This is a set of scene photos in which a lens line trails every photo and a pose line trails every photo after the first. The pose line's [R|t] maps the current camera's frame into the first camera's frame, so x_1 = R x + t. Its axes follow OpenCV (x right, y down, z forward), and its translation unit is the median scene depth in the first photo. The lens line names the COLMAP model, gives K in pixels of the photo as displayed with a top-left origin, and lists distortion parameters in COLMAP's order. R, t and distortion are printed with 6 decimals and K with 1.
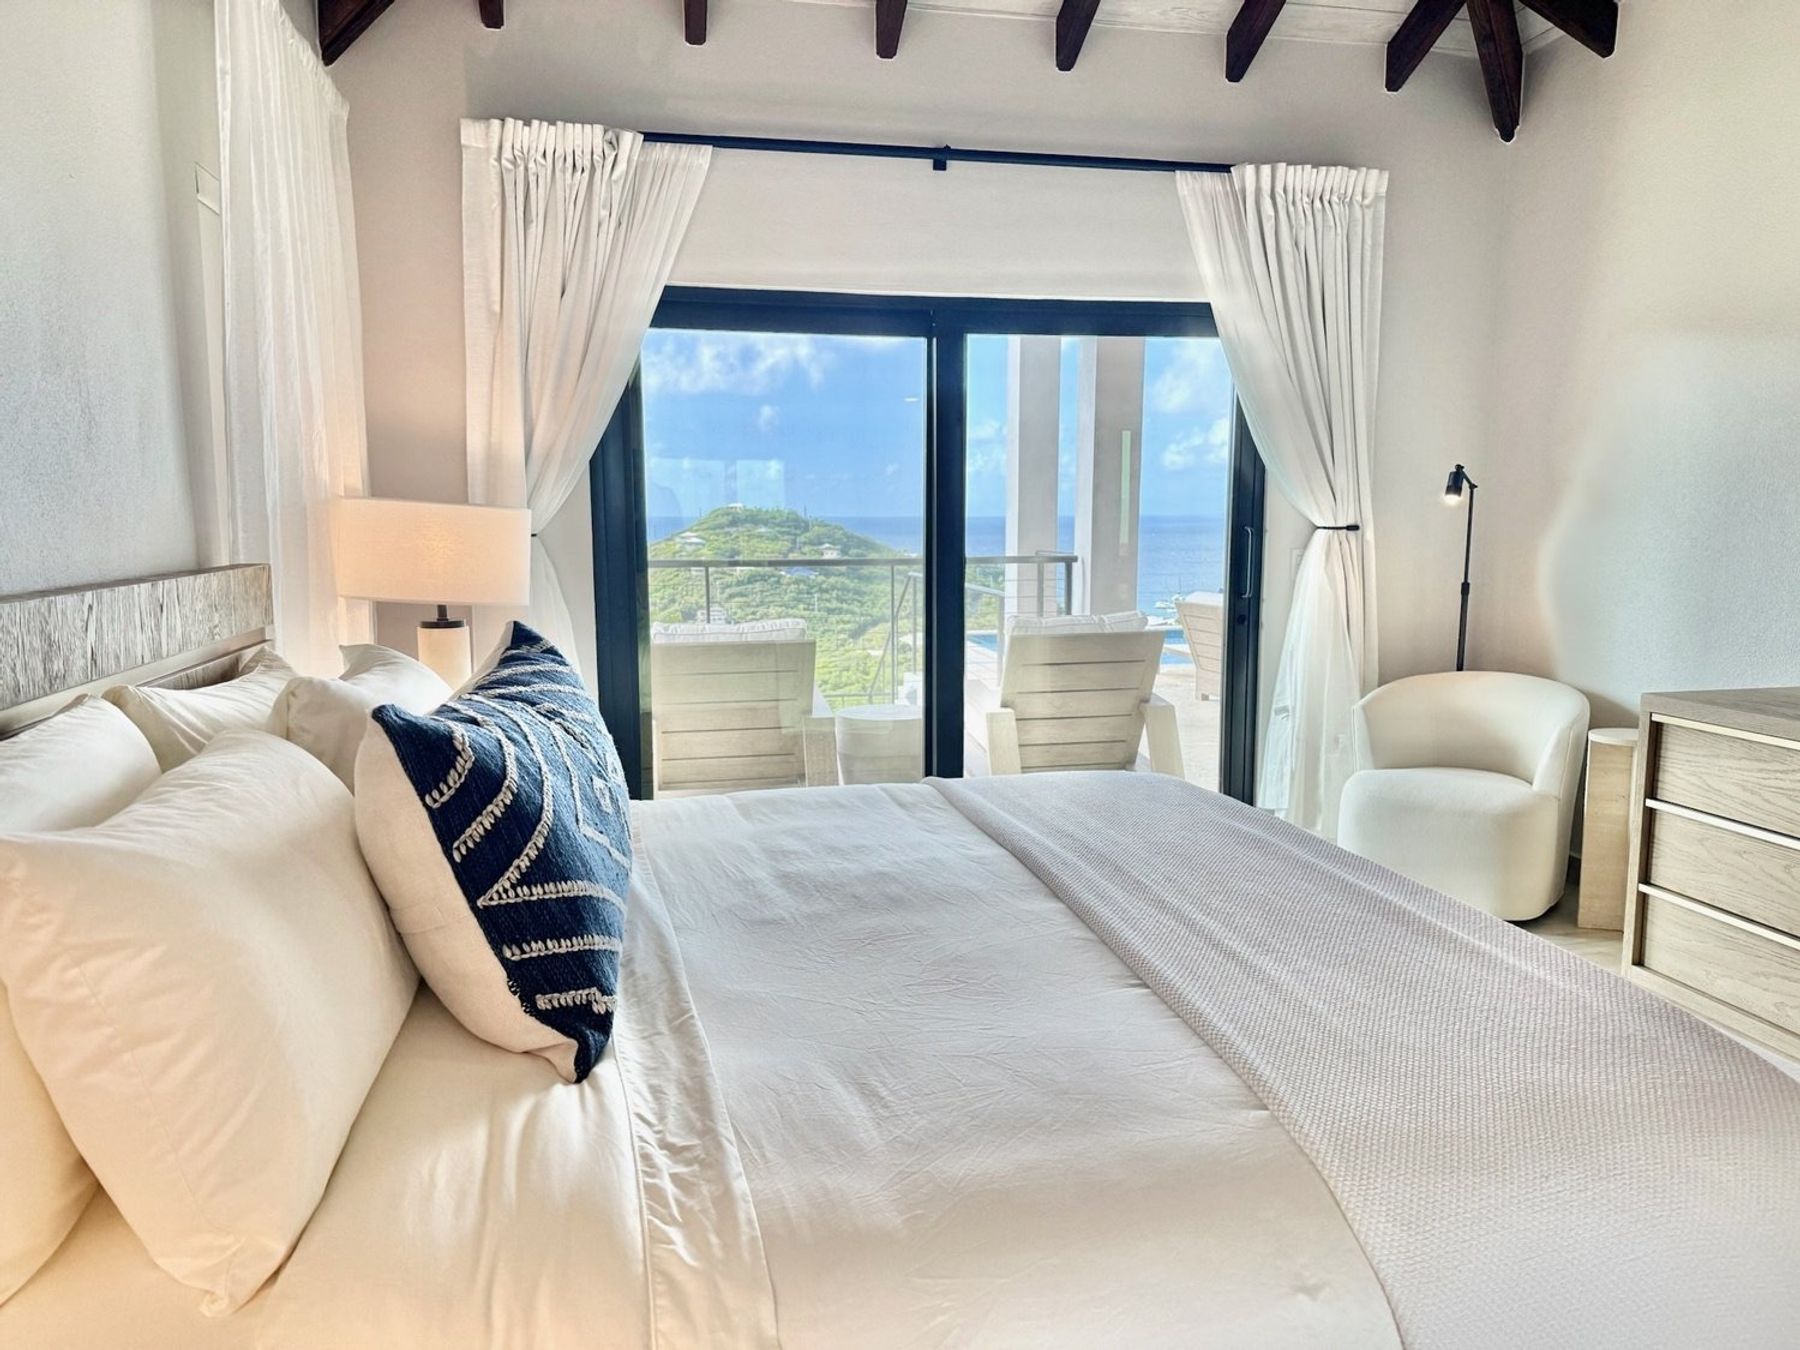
lens RADIAL K [[1277.2, 0, 900.0], [0, 1277.2, 675.0], [0, 0, 1]] dist [0.089620, -0.149435]
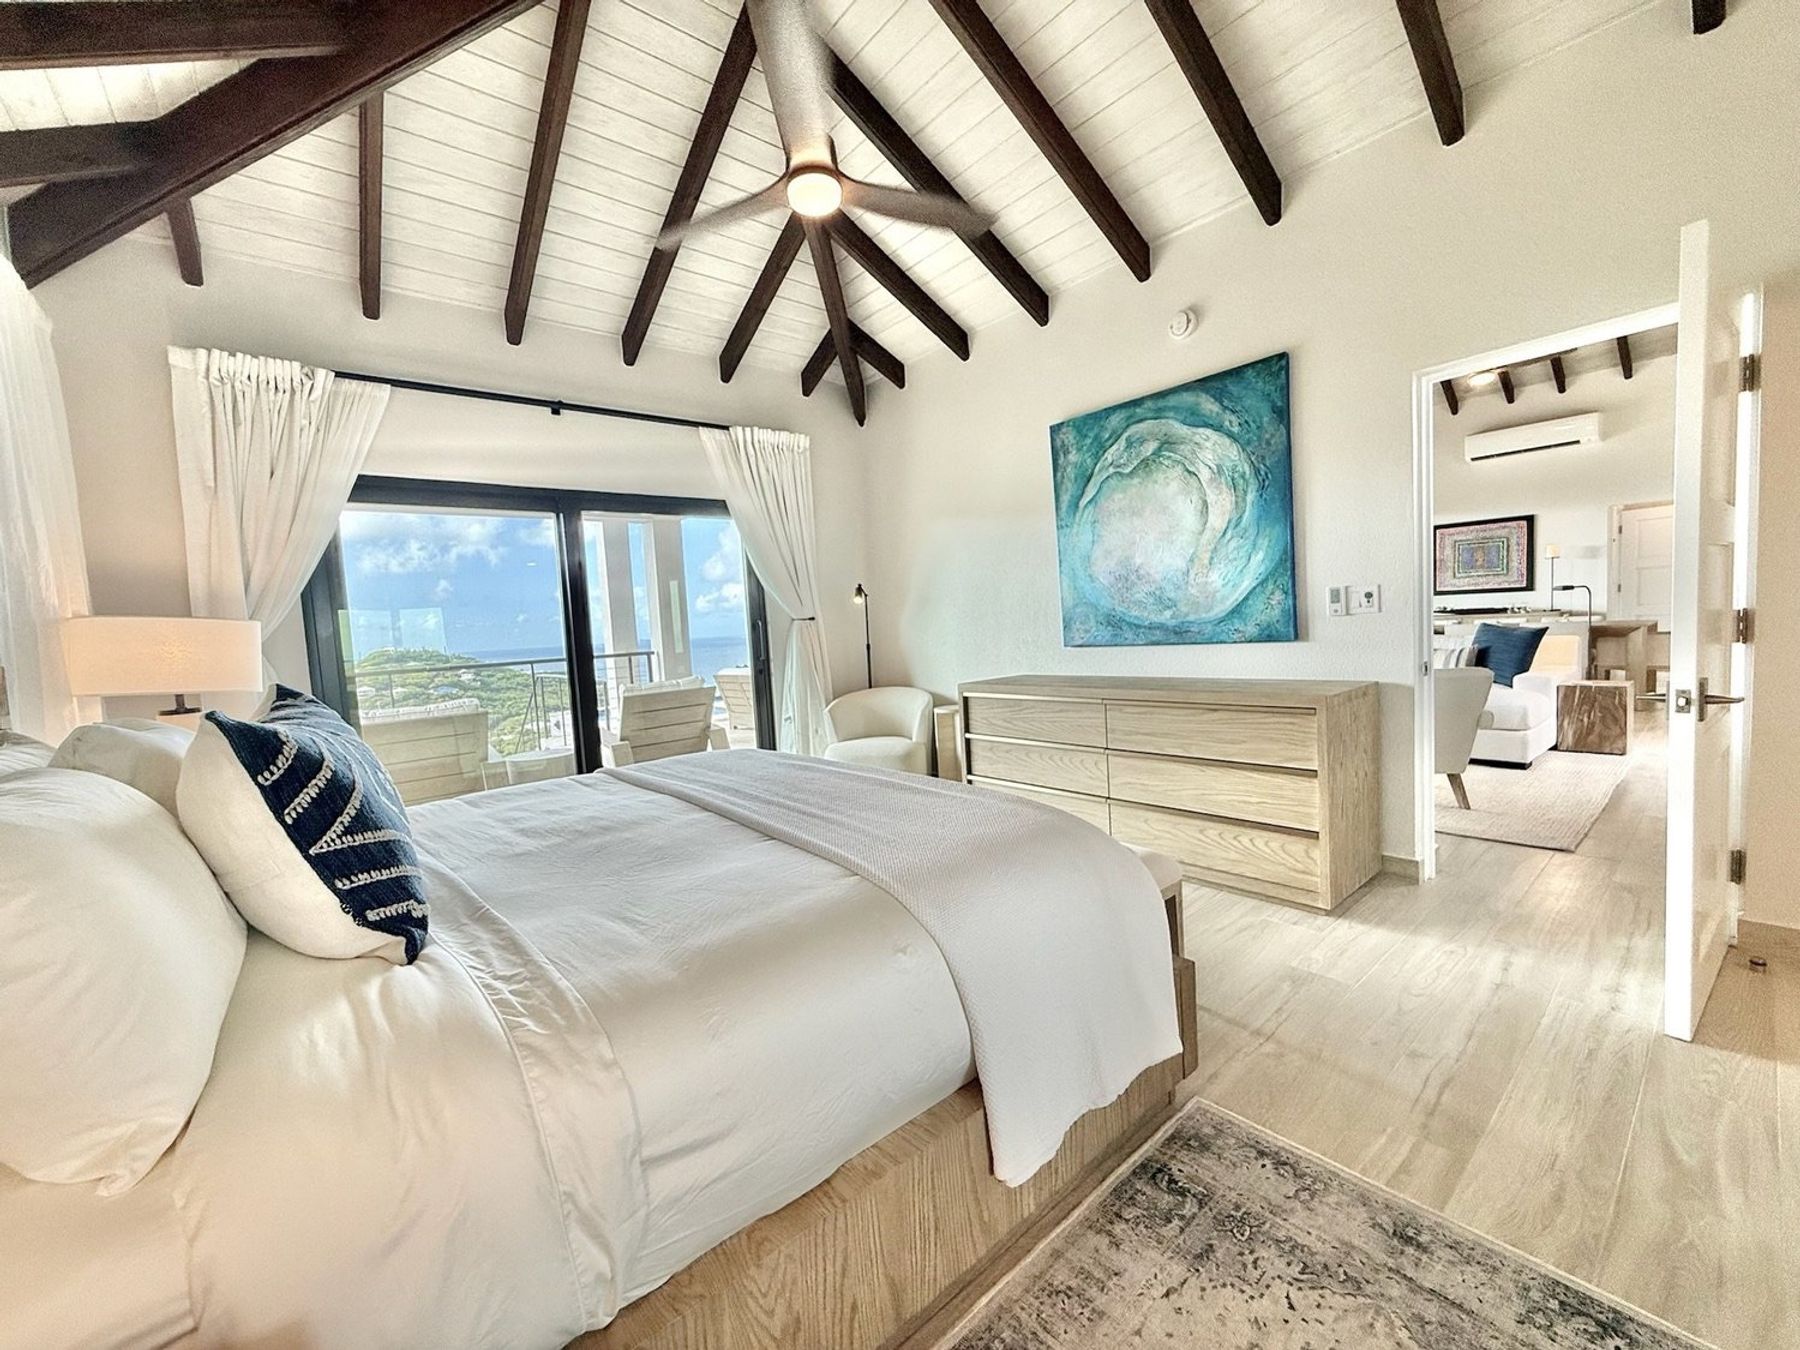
lens RADIAL K [[726.0, 0, 900.0], [0, 726.0, 675.0], [0, 0, 1]] dist [0.000162, 0.000432]
pose [[0.880789, -0.081928, 0.466367, -0.093903], [0.116797, 0.992076, -0.046305, 0.077519], [-0.458878, 0.095255, 0.883379, 0.013825]]
